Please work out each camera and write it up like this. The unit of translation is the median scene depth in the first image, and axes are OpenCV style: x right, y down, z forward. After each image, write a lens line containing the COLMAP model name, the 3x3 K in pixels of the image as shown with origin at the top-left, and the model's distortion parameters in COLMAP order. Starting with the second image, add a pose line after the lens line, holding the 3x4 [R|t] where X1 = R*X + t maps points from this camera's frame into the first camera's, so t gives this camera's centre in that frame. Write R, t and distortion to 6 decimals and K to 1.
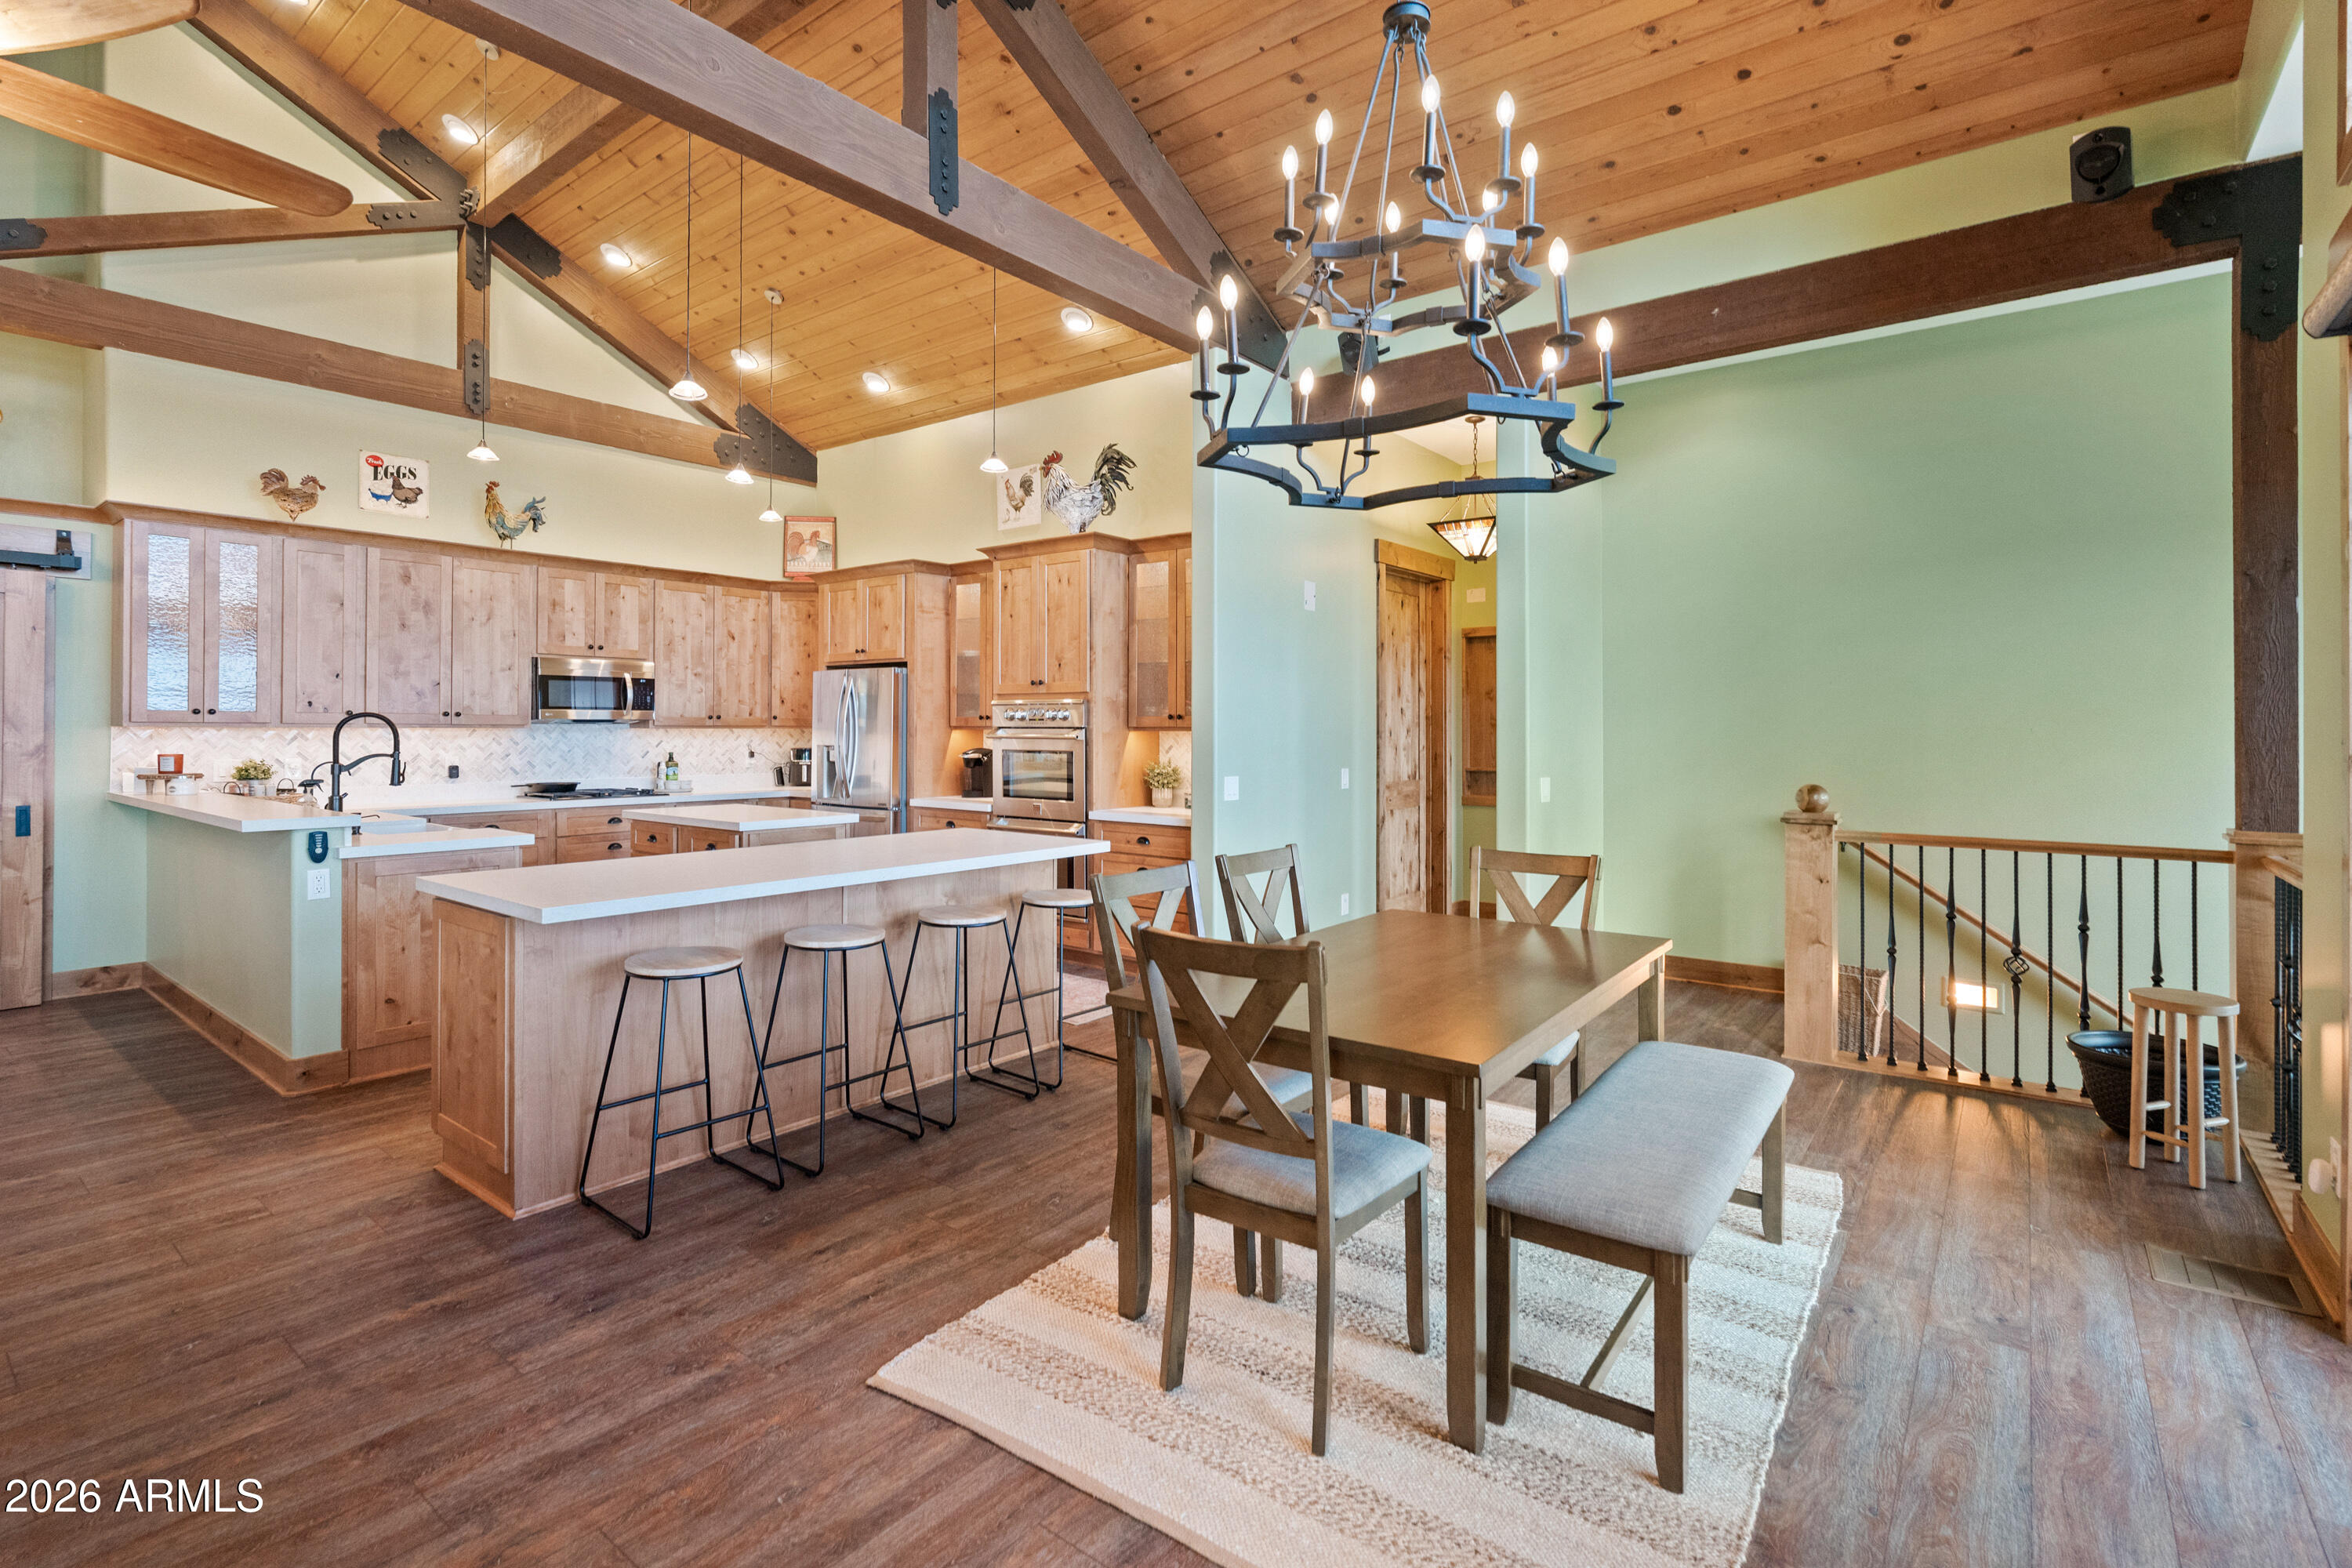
lens RADIAL K [[1091.4, 0, 1183.1], [0, 1091.4, 729.8], [0, 0, 1]] dist [-0.012021, 0.001027]
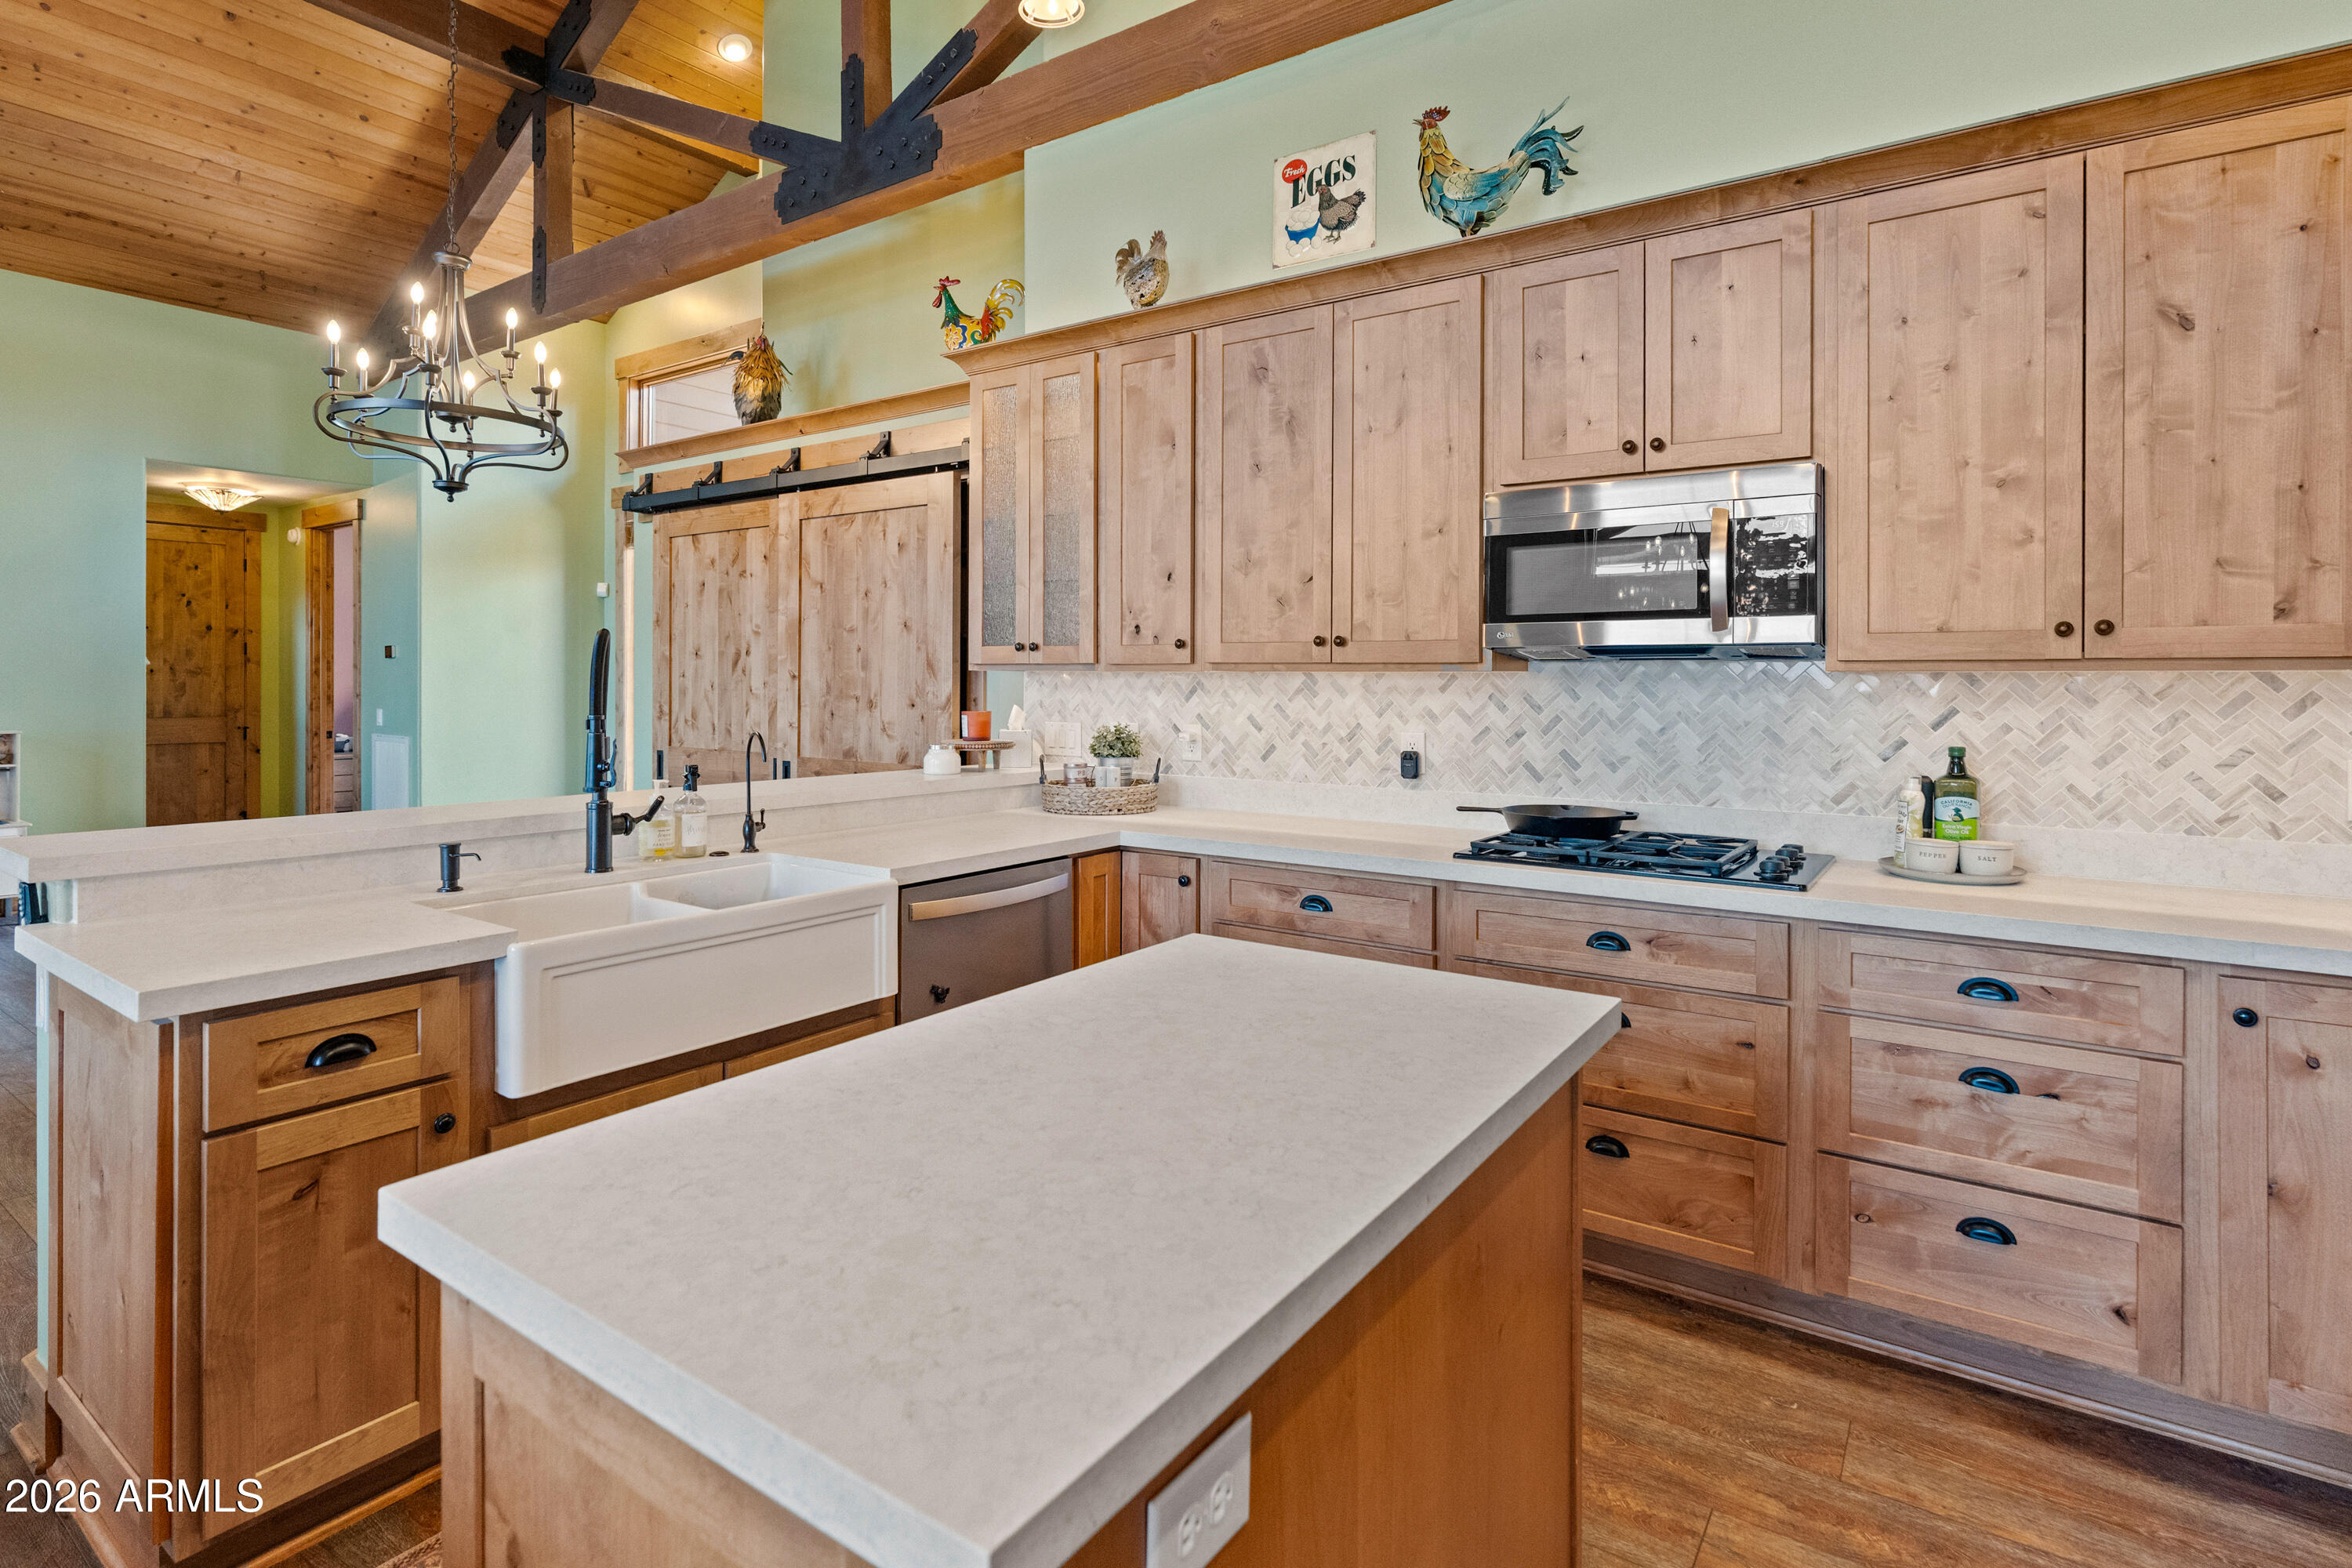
lens RADIAL K [[1156.6, 0, 1181.5], [0, 1156.6, 682.1], [0, 0, 1]] dist [-0.014976, 0.009874]
pose [[0.043193, -0.000962, -0.999066, -0.166546], [-0.004876, 0.999987, -0.001173, 0.003630], [0.999055, 0.004922, 0.043188, 0.840565]]
